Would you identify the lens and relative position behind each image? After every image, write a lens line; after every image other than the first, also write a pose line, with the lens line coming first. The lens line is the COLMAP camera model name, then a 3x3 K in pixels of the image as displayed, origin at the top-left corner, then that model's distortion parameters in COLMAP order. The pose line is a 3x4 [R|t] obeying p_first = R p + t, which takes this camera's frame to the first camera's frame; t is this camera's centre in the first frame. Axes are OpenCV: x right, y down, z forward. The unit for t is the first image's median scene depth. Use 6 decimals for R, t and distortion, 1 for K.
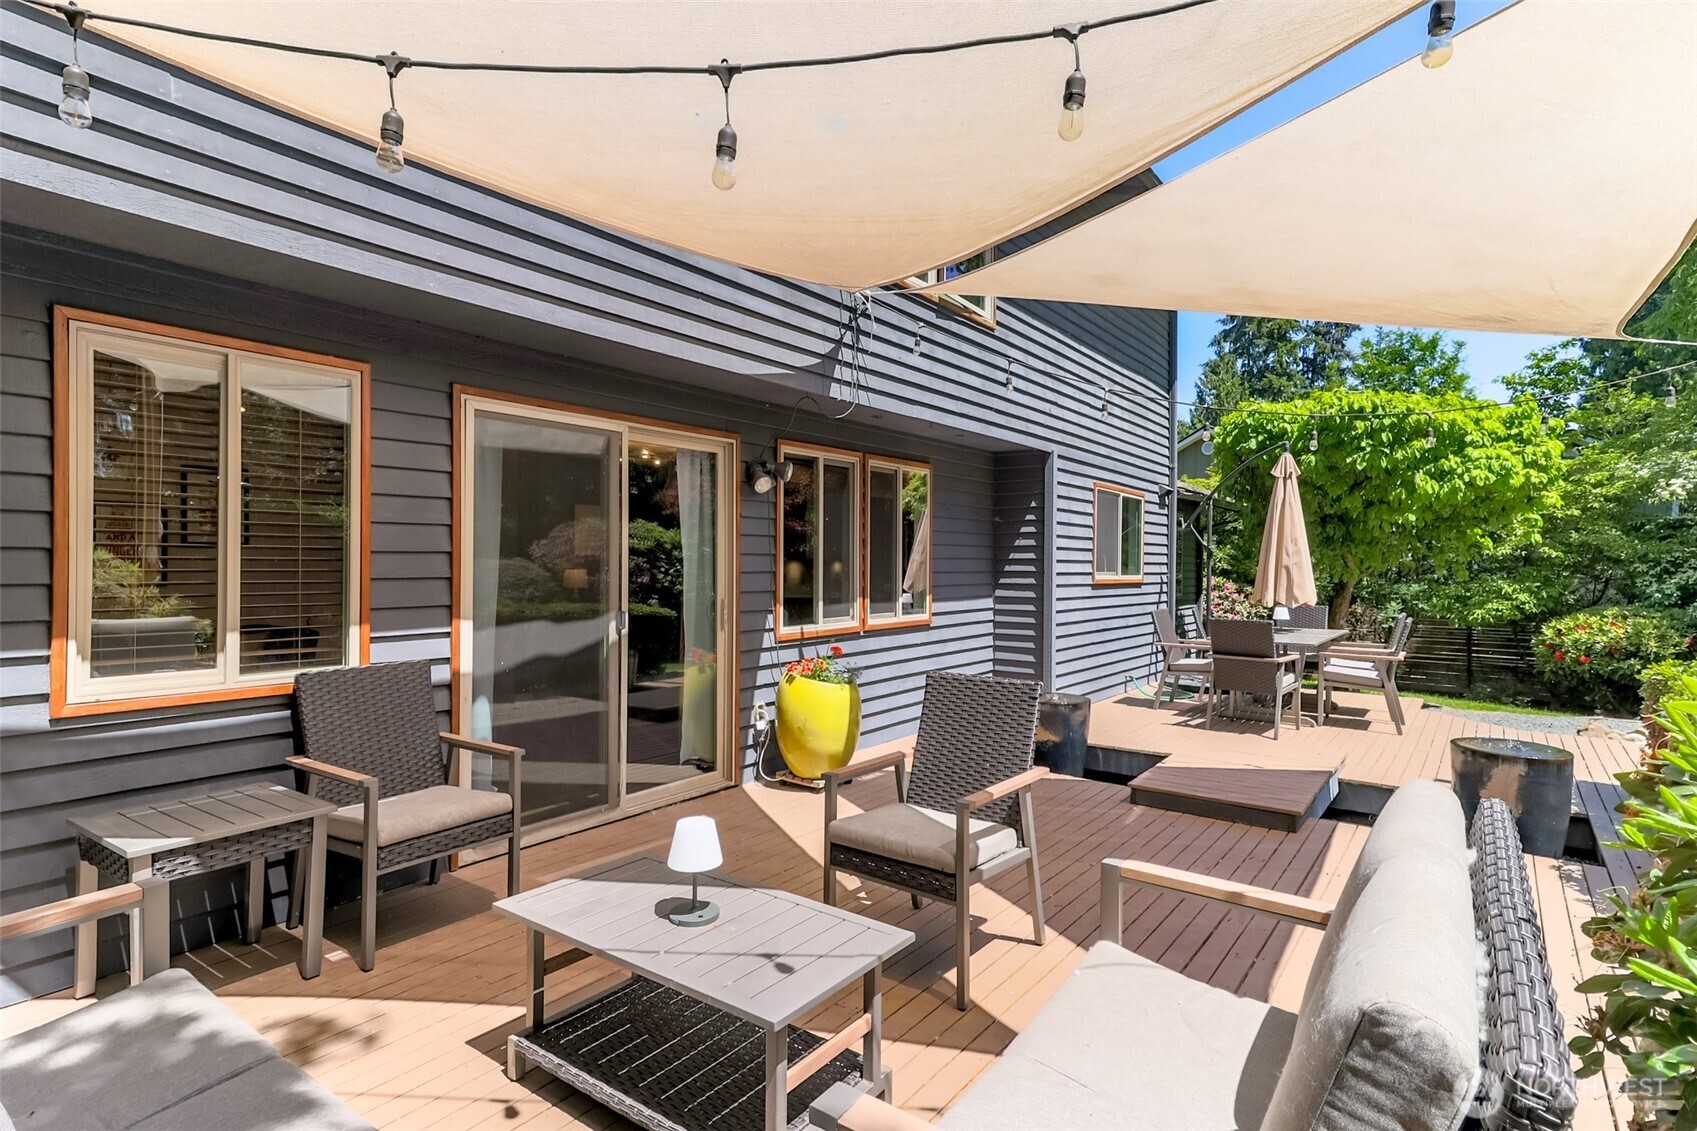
lens RADIAL K [[863.8, 0, 836.3], [0, 863.8, 558.3], [0, 0, 1]] dist [0.021919, -0.000055]
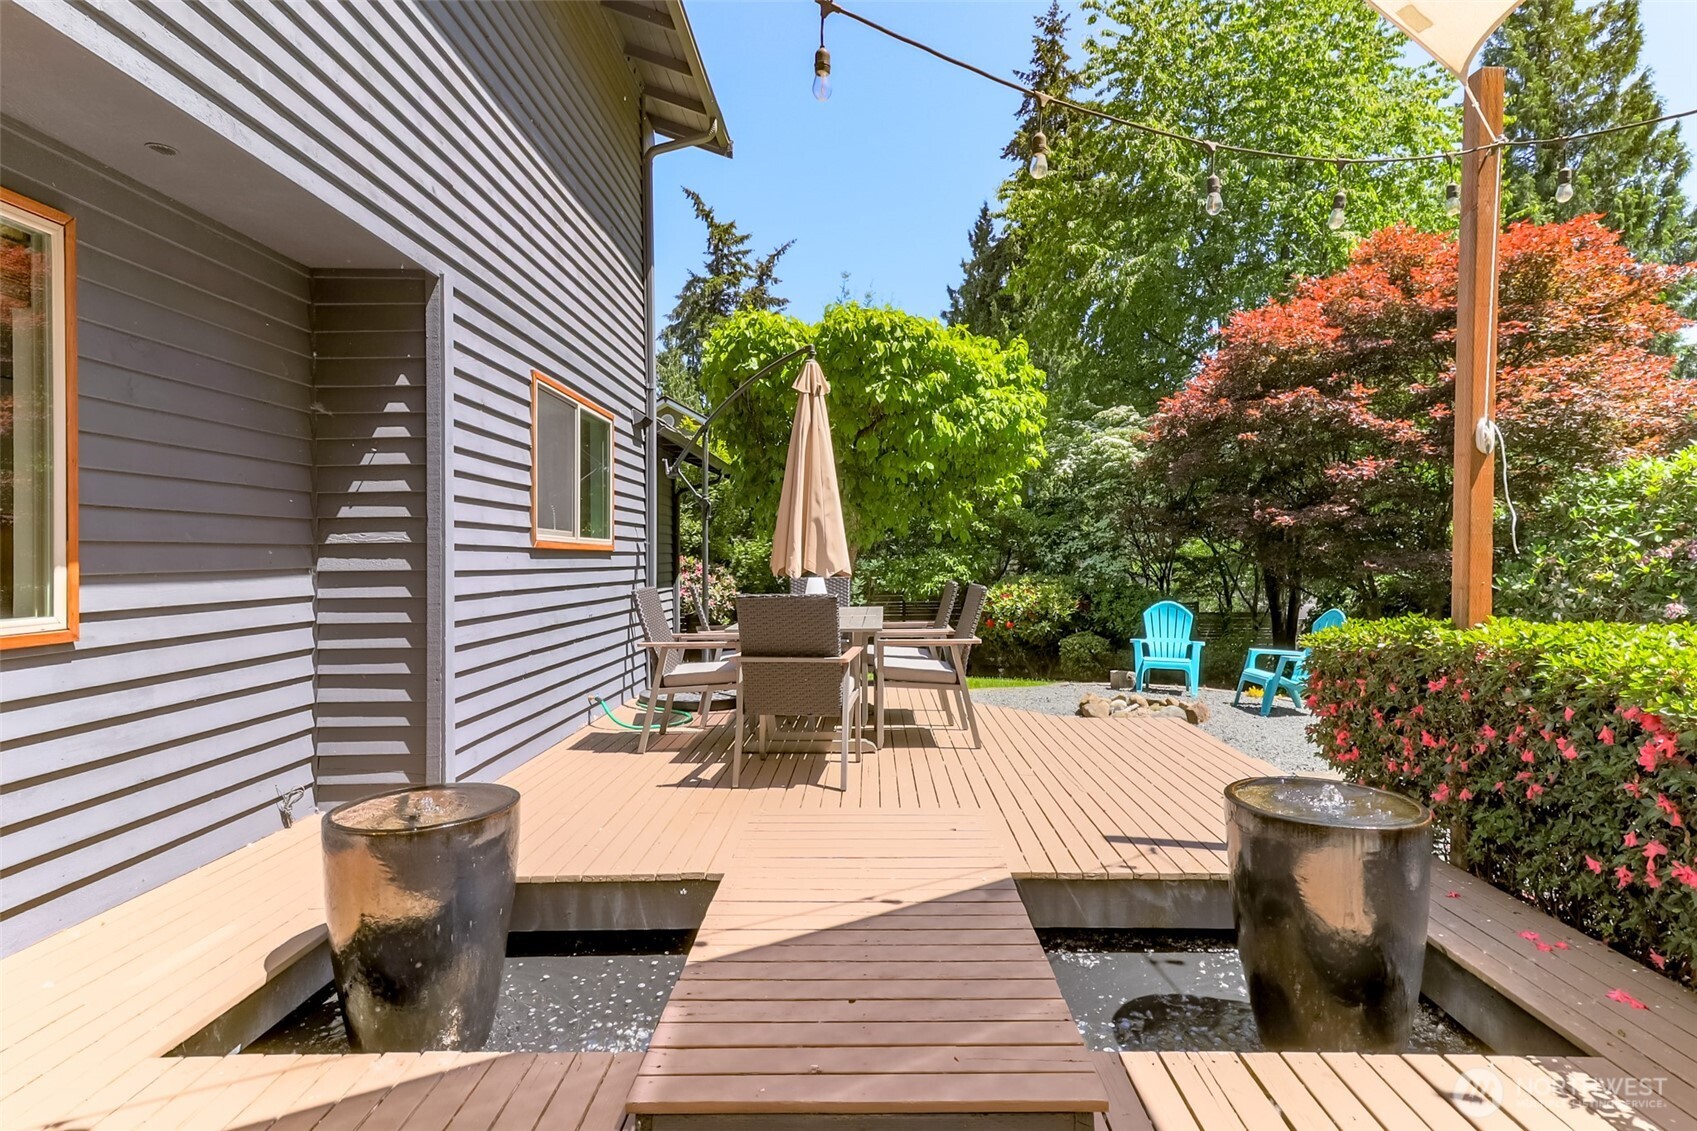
lens RADIAL K [[786.7, 0, 845.6], [0, 786.7, 557.7], [0, 0, 1]] dist [0.018323, 0.001412]
pose [[0.794645, -0.010405, 0.606985, 0.144143], [0.011455, 0.999932, 0.002145, 0.037163], [-0.606966, 0.005248, 0.794710, 0.459079]]
